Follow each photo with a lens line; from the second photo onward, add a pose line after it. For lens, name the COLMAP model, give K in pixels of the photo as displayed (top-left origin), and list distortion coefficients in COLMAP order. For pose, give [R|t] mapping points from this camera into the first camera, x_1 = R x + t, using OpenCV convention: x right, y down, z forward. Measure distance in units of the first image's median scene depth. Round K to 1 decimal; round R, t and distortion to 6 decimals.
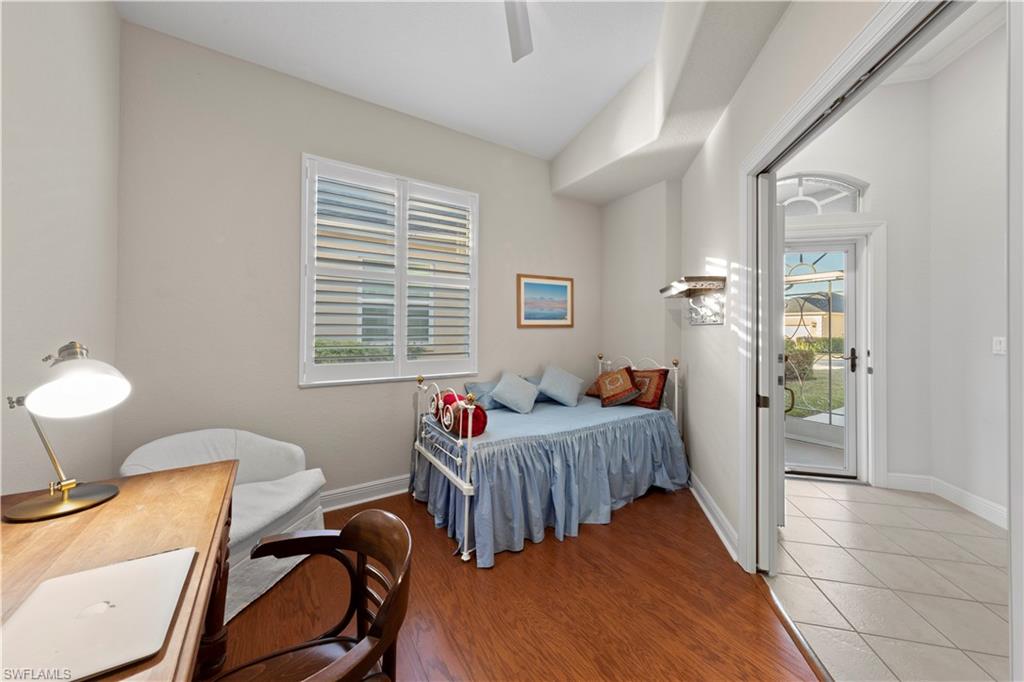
lens RADIAL K [[353.8, 0, 510.5], [0, 353.8, 334.0], [0, 0, 1]] dist [-0.000041, -0.000024]
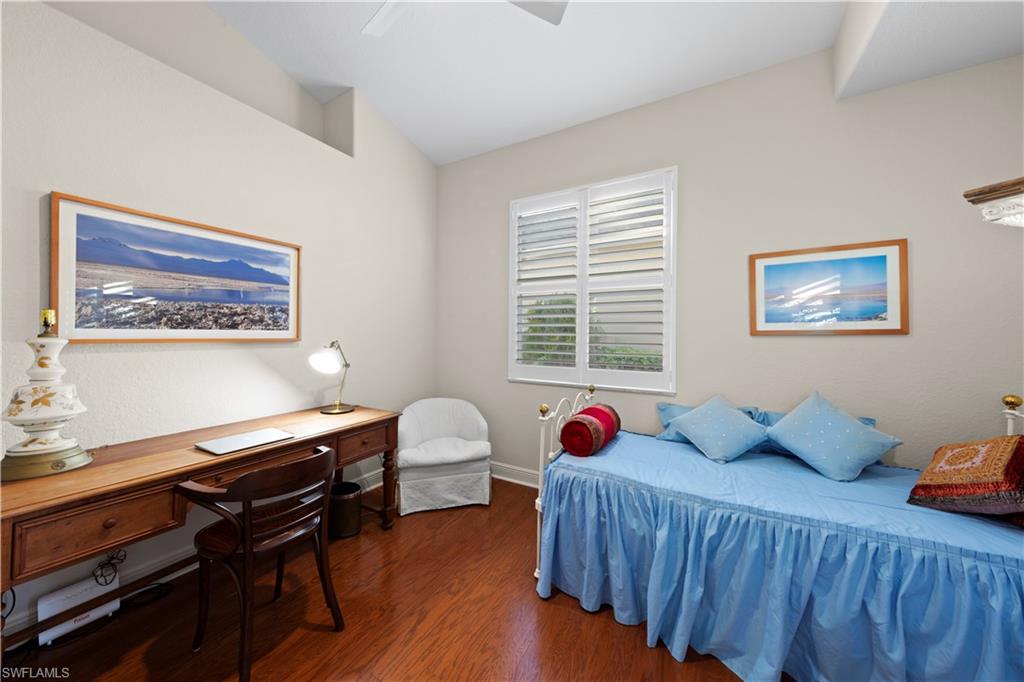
lens RADIAL K [[355.1, 0, 512.0], [0, 355.1, 341.0], [0, 0, 1]] dist [-0.000209, -0.000052]
pose [[0.459357, 0.010560, -0.888189, 0.450040], [-0.018891, 0.999819, 0.002117, 0.000359], [0.888051, 0.015806, 0.459473, 0.318339]]
